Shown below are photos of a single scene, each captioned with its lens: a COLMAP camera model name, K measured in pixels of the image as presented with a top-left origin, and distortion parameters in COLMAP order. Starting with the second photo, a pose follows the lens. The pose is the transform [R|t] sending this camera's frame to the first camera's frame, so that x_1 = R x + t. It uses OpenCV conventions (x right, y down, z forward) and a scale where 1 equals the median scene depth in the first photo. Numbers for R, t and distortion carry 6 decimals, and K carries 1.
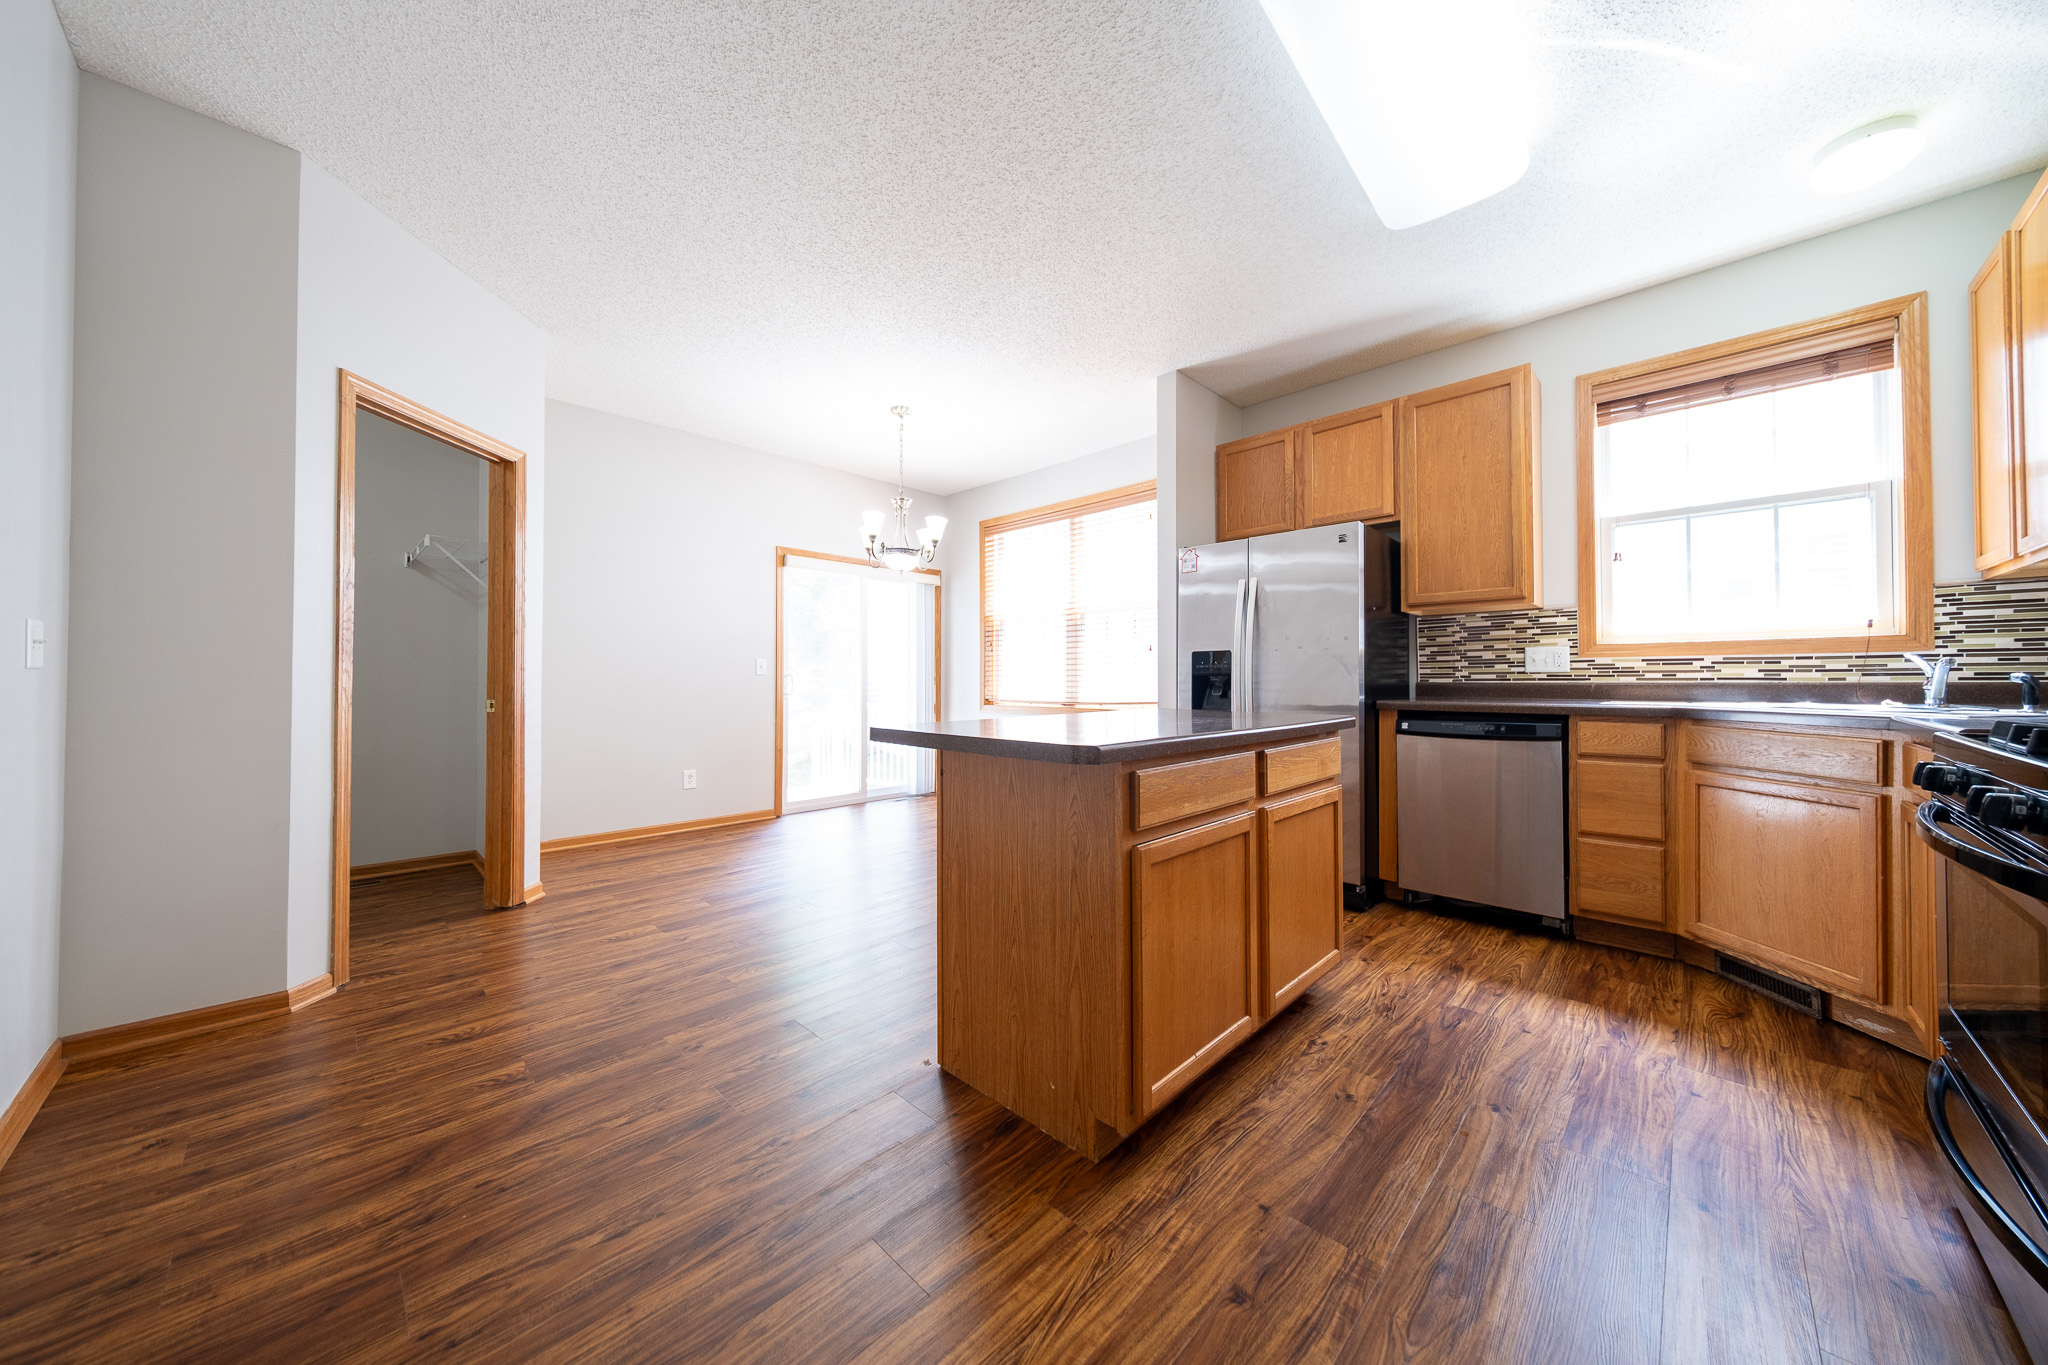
lens RADIAL K [[682.8, 0, 1024.0], [0, 682.8, 682.5], [0, 0, 1]] dist [-0.007254, -0.000214]
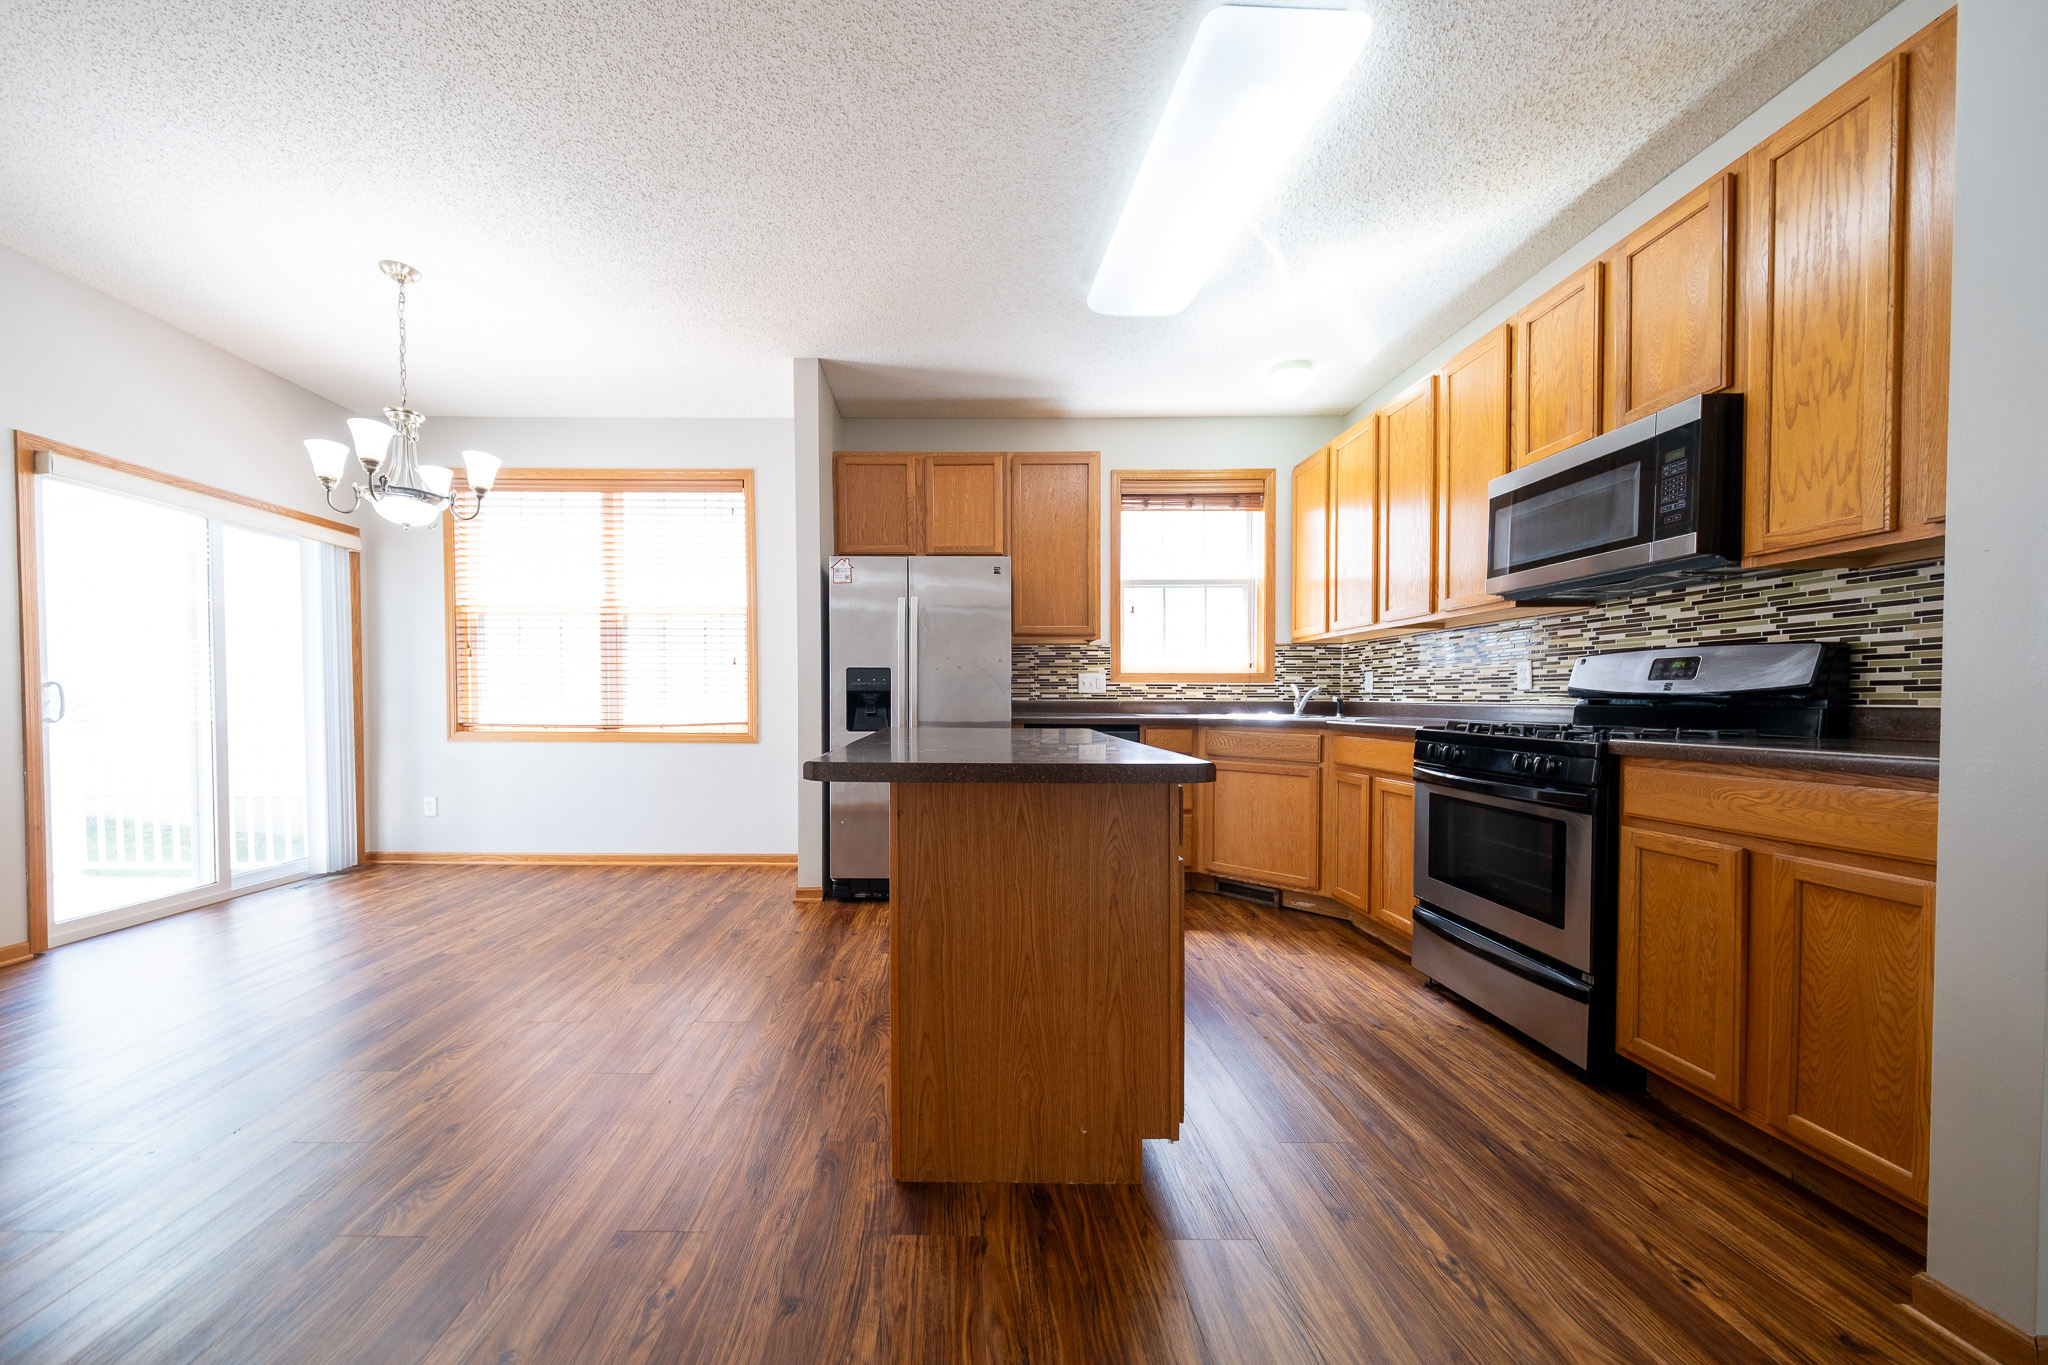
lens RADIAL K [[686.5, 0, 1021.1], [0, 686.5, 720.3], [0, 0, 1]] dist [0.001170, -0.000130]
pose [[0.719845, -0.017417, 0.693916, -0.260007], [-0.002840, 0.999603, 0.028036, 0.000530], [-0.694129, -0.022152, 0.719510, 0.153815]]
